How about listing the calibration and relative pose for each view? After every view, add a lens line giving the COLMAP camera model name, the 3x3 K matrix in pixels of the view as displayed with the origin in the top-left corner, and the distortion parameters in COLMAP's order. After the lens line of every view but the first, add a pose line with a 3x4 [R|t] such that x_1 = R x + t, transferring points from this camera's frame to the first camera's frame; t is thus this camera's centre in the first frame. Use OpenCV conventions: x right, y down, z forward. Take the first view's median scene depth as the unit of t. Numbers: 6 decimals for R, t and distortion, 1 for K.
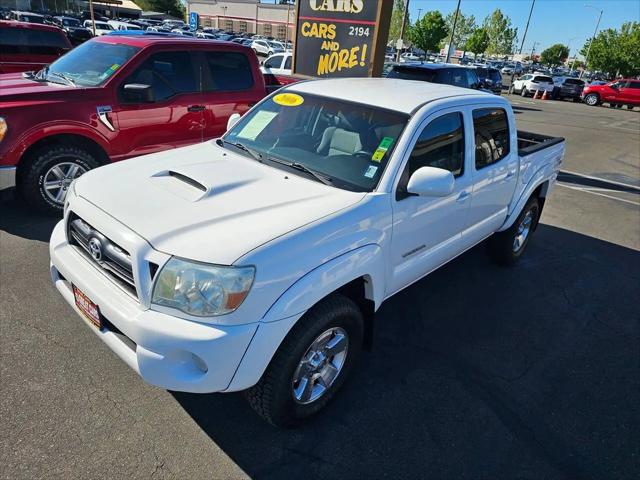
lens RADIAL K [[430.4, 0, 322.8], [0, 430.4, 244.9], [0, 0, 1]] dist [0.053673, -0.048220]
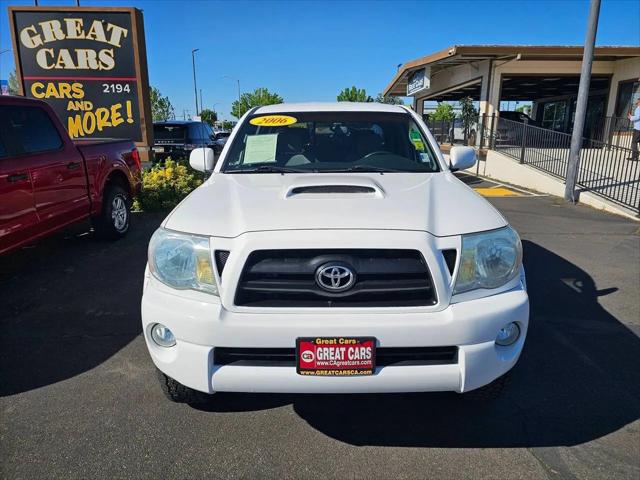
lens RADIAL K [[430.4, 0, 327.7], [0, 430.4, 234.0], [0, 0, 1]] dist [0.053673, -0.048220]
pose [[0.736151, -0.250408, 0.628791, -0.465895], [0.349331, 0.936304, -0.036105, -0.018010], [-0.579698, 0.246234, 0.776736, 0.177321]]
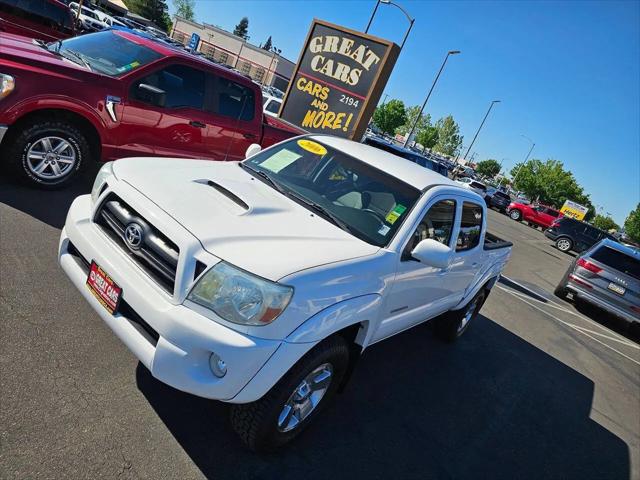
lens RADIAL K [[430.4, 0, 317.6], [0, 430.4, 236.1], [0, 0, 1]] dist [0.053673, -0.048220]
pose [[0.955277, 0.258137, 0.144260, -0.118001], [-0.237564, 0.960422, -0.145440, 0.027084], [-0.176094, 0.104664, 0.978793, -0.036359]]
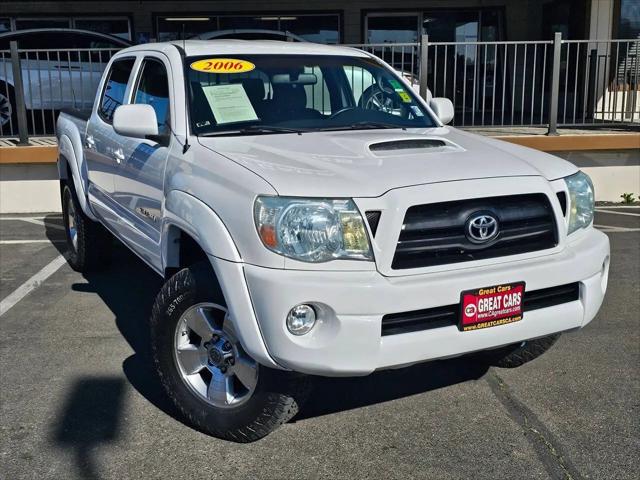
lens RADIAL K [[737.4, 0, 316.1], [0, 737.4, 234.9], [0, 0, 1]] dist [0.068119, 0.000000]
pose [[0.349974, -0.285543, 0.892179, -0.839158], [0.424211, 0.897466, 0.120830, -0.121757], [-0.835202, 0.336185, 0.435220, 0.314642]]
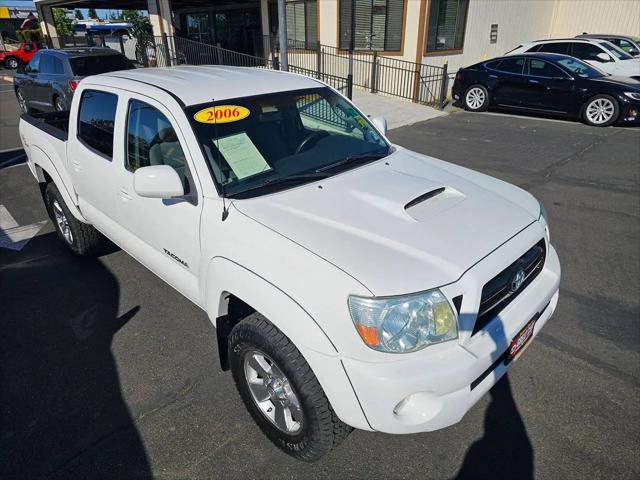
lens RADIAL K [[430.4, 0, 316.0], [0, 430.4, 240.6], [0, 0, 1]] dist [0.053673, -0.048220]
pose [[0.052086, -0.519072, 0.853142, -0.603660], [0.440215, 0.778755, 0.446937, -0.308098], [-0.896381, 0.352286, 0.269065, 0.513746]]
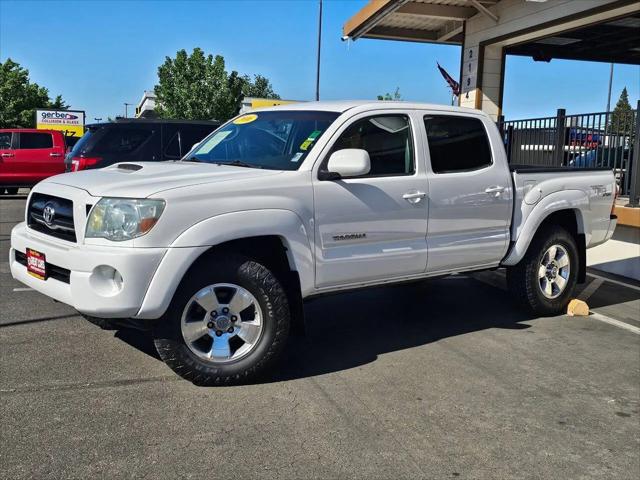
lens RADIAL K [[737.4, 0, 321.8], [0, 737.4, 241.8], [0, 0, 1]] dist [0.068119, 0.000000]
pose [[0.987413, -0.045274, -0.151545, 0.246426], [-0.002229, 0.954077, -0.299554, 0.324057], [0.158148, 0.296121, 0.941967, -0.367465]]
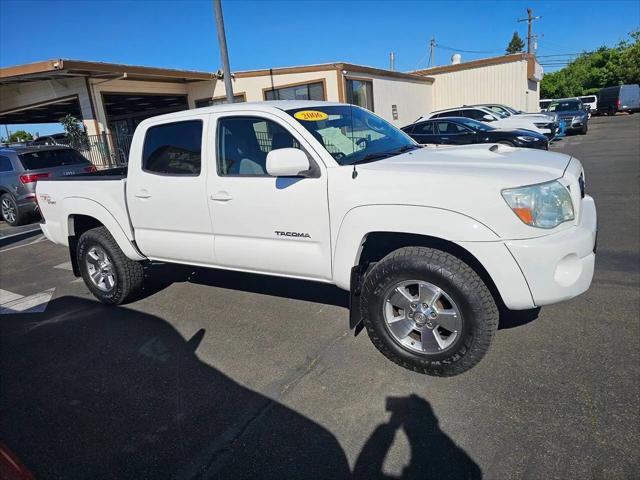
lens RADIAL K [[430.4, 0, 317.9], [0, 430.4, 231.1], [0, 0, 1]] dist [0.053673, -0.048220]
pose [[-0.188146, -0.302115, 0.934520, -0.738762], [0.486287, 0.798037, 0.355896, -0.329926], [-0.853303, 0.521406, -0.003233, 0.798783]]
